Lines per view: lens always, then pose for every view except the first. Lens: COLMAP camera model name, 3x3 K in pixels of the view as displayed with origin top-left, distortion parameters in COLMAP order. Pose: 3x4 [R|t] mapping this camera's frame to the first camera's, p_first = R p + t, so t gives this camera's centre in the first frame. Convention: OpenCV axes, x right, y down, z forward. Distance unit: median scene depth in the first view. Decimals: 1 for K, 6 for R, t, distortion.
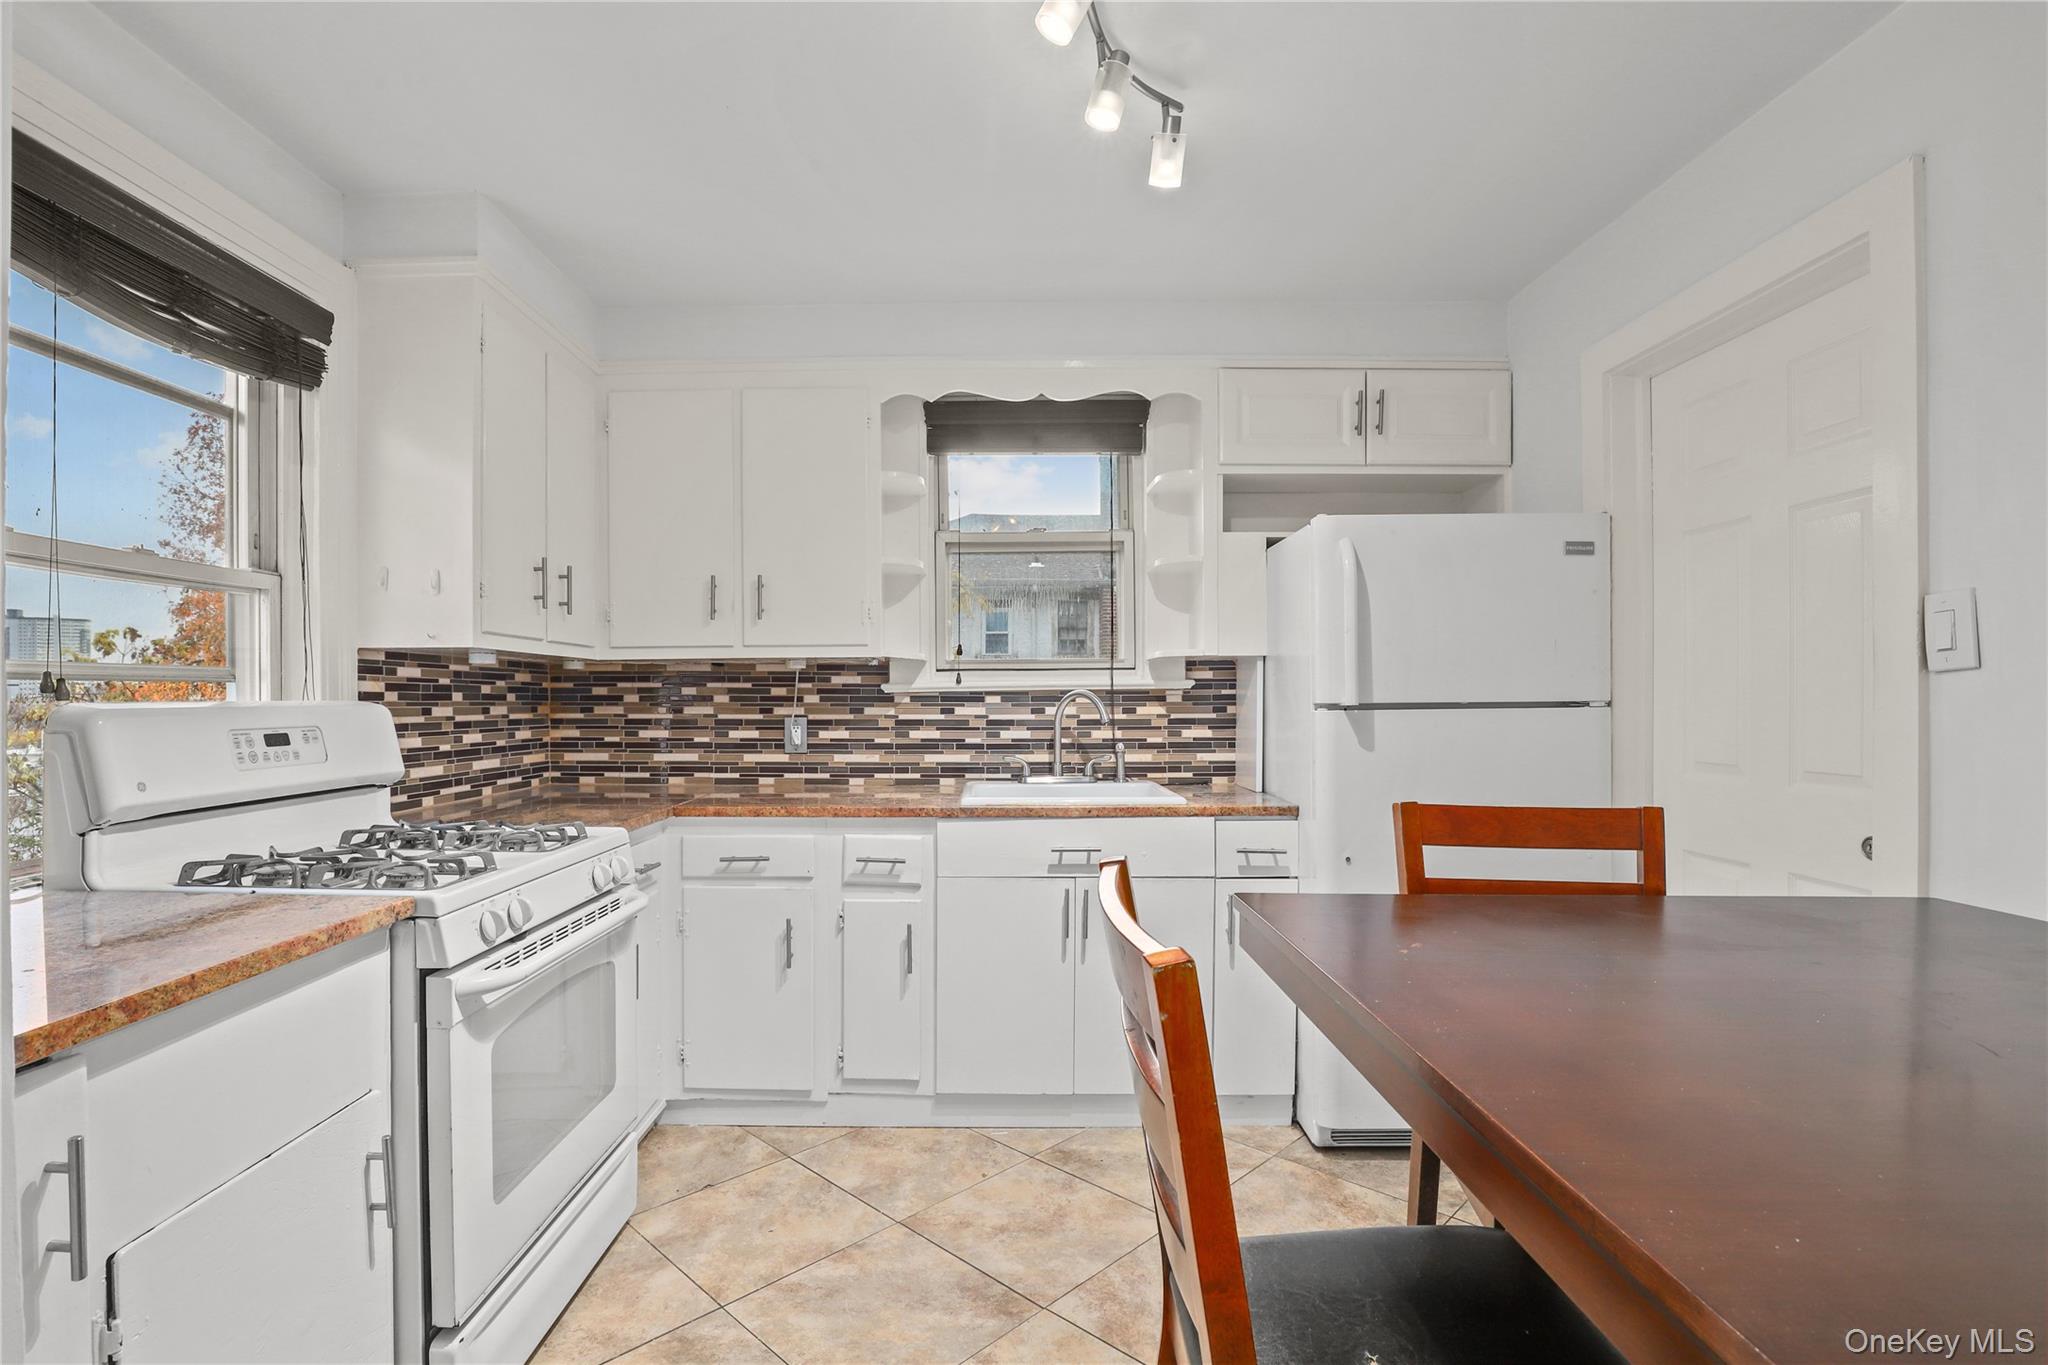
lens RADIAL K [[985.9, 0, 1021.1], [0, 985.9, 698.0], [0, 0, 1]] dist [-0.013296, 0.000219]
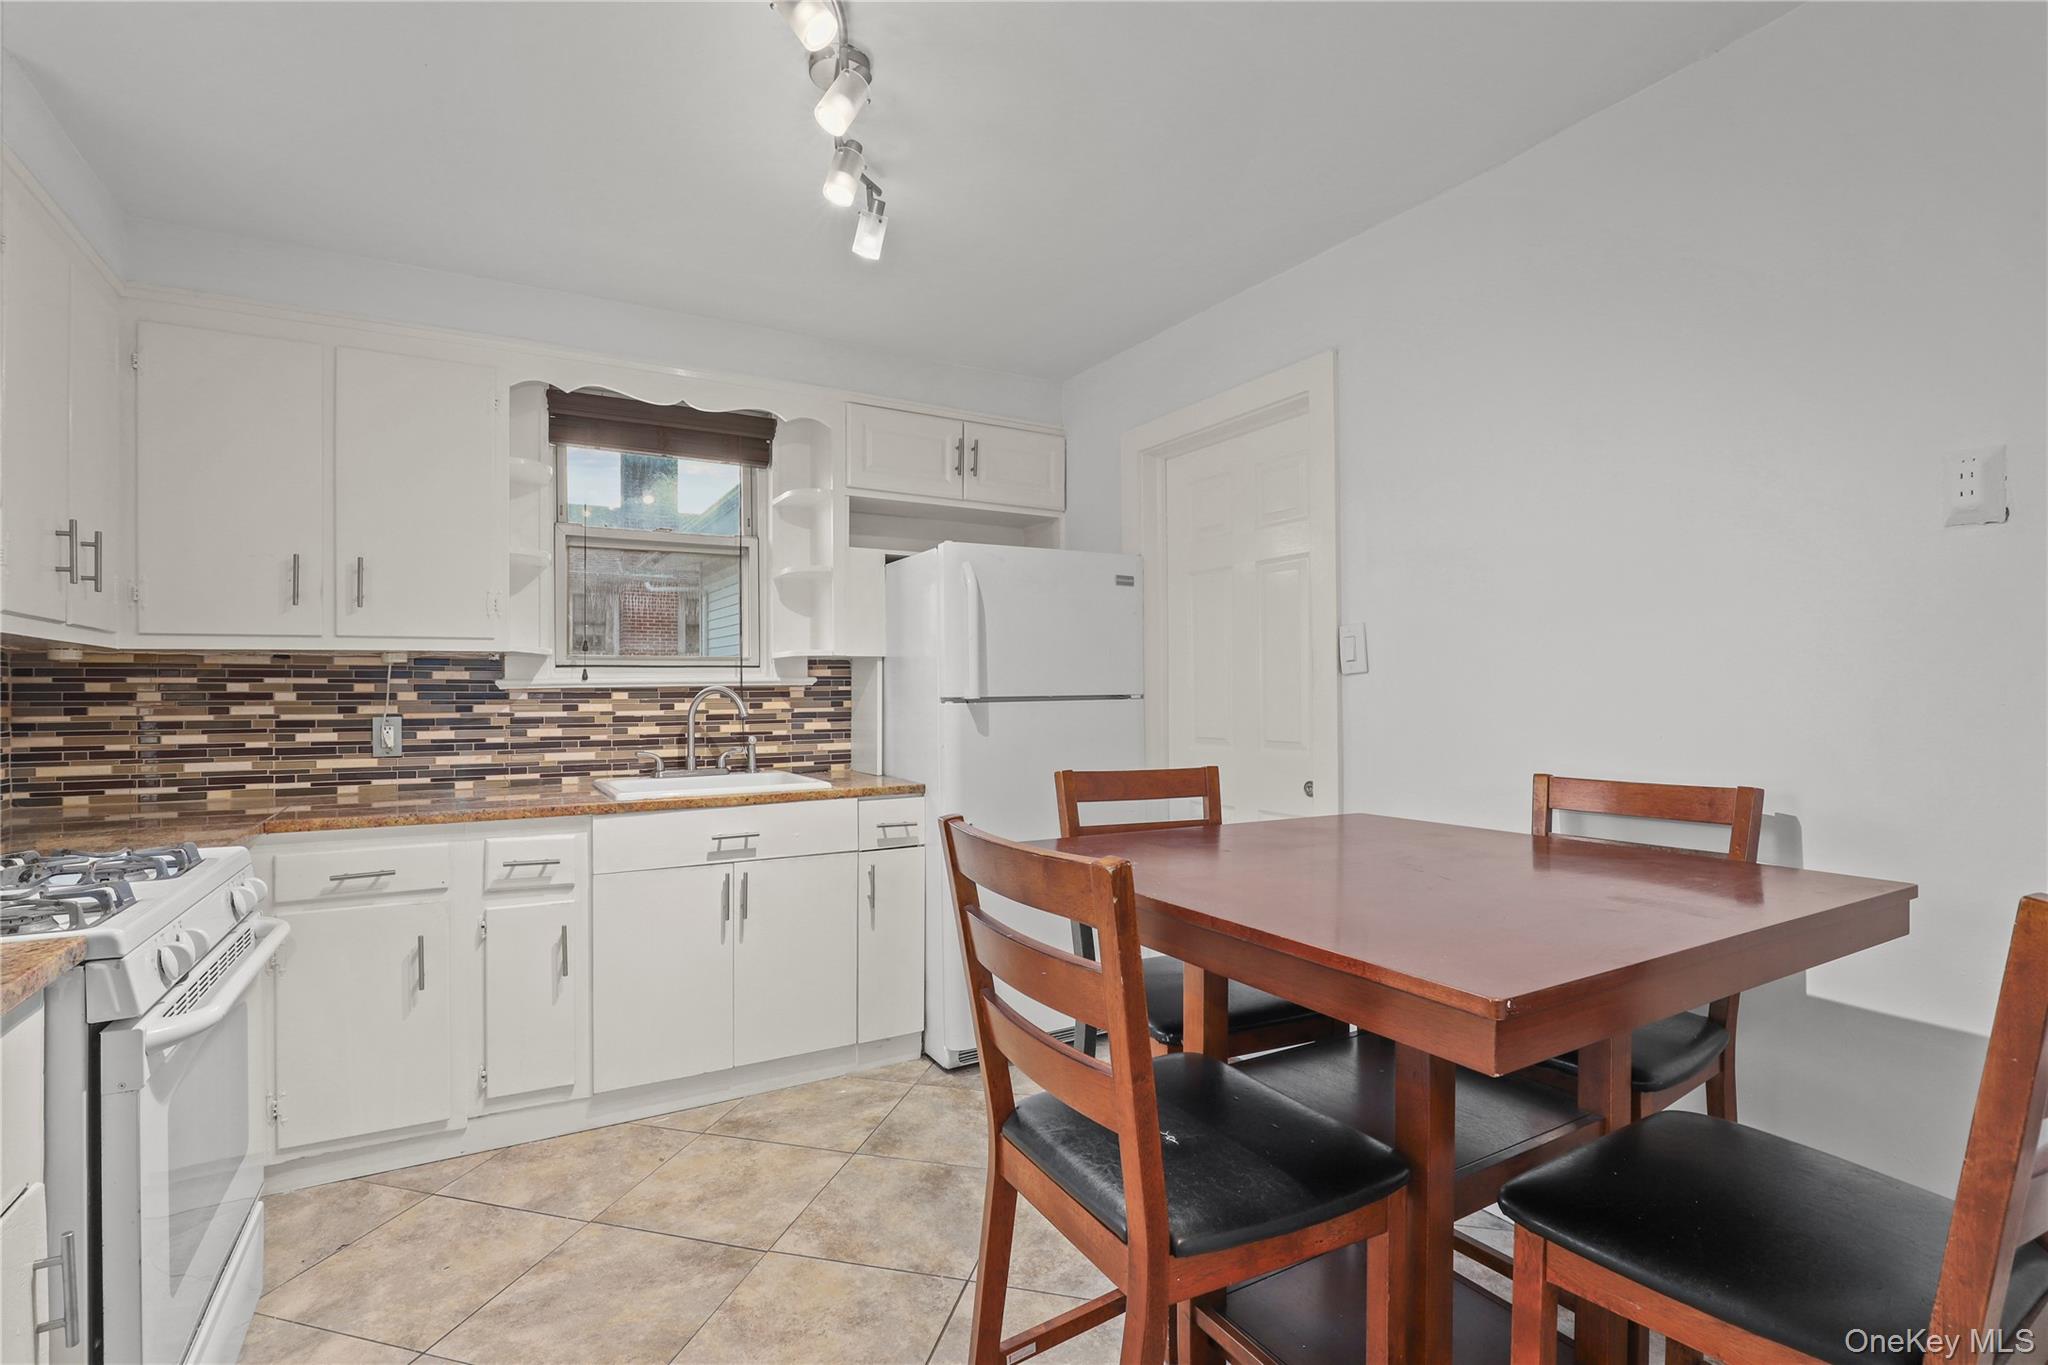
lens RADIAL K [[934.7, 0, 1046.1], [0, 934.7, 680.4], [0, 0, 1]] dist [-0.001616, 0.000547]
pose [[0.863082, 0.003379, 0.505053, -0.154470], [0.004402, 0.999889, -0.014213, 0.001312], [-0.505045, 0.014490, 0.862972, -0.042214]]
